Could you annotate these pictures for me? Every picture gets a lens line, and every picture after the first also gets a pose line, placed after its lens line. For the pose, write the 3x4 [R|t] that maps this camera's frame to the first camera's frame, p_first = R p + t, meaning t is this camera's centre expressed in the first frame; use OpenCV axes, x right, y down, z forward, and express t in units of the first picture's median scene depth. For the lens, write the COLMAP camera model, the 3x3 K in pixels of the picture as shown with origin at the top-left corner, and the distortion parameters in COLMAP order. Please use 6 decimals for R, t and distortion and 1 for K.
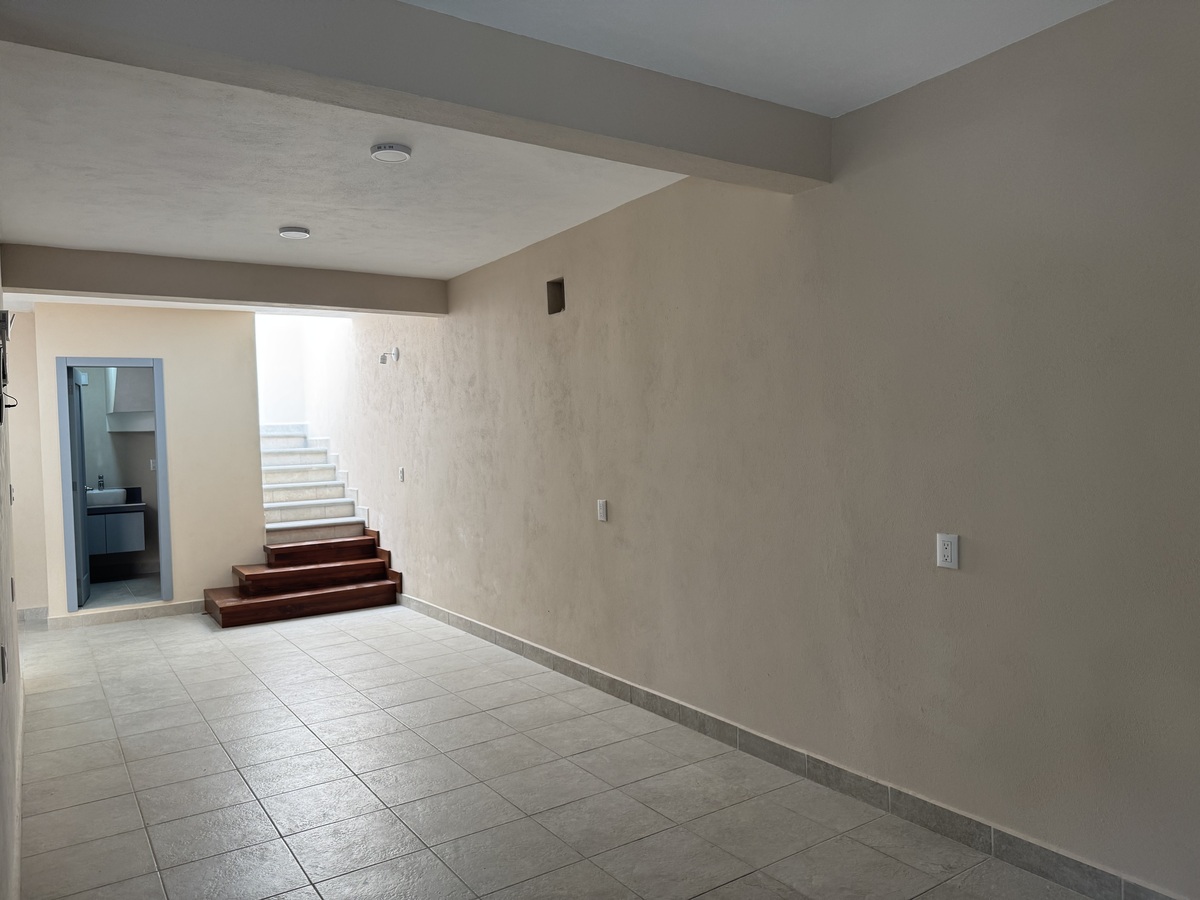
lens RADIAL K [[851.7, 0, 598.4], [0, 851.7, 449.2], [0, 0, 1]] dist [0.068170, -0.077739]
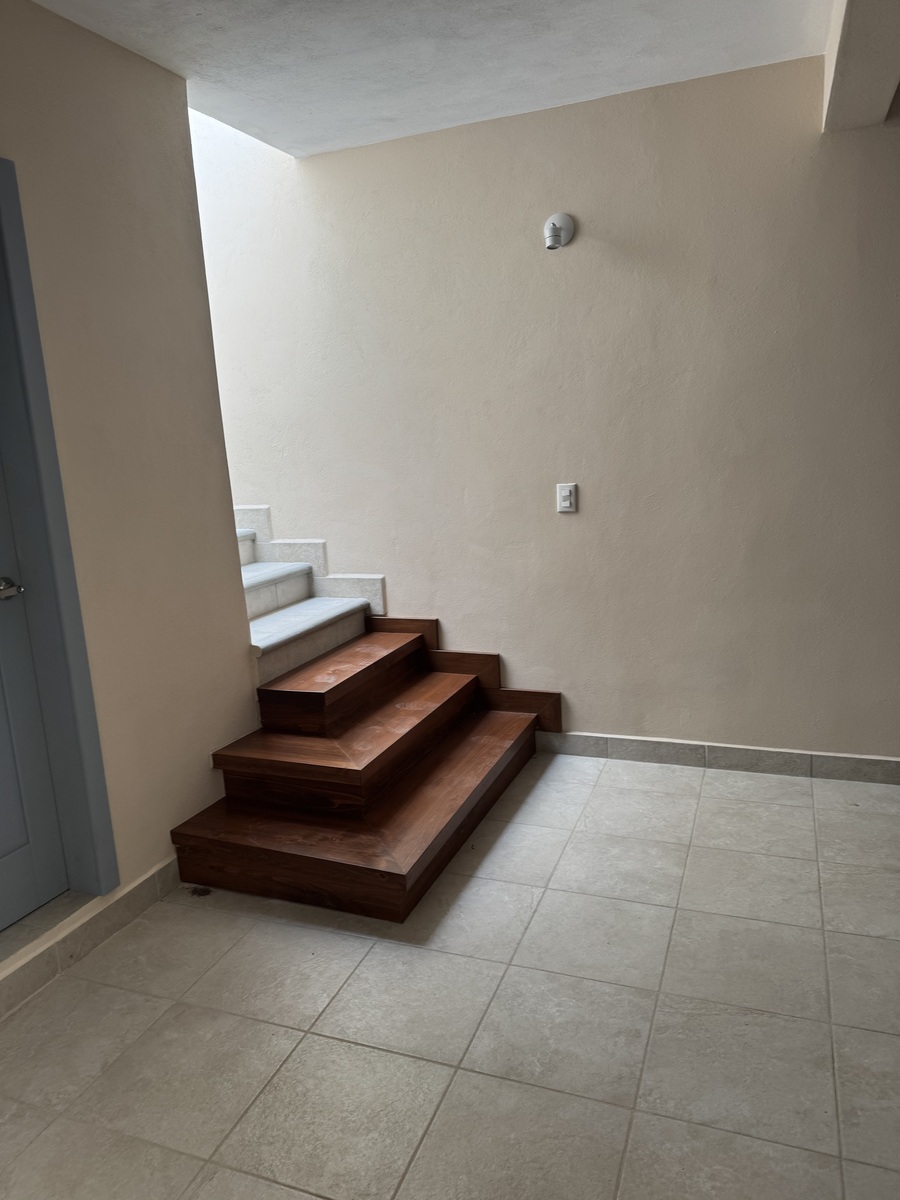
lens RADIAL K [[851.7, 0, 451.5], [0, 851.7, 601.7], [0, 0, 1]] dist [0.068170, -0.077739]
pose [[0.811078, -0.127505, 0.570872, -0.545323], [0.039905, 0.985741, 0.163470, 0.005509], [-0.583575, -0.109807, 0.804601, 0.614101]]
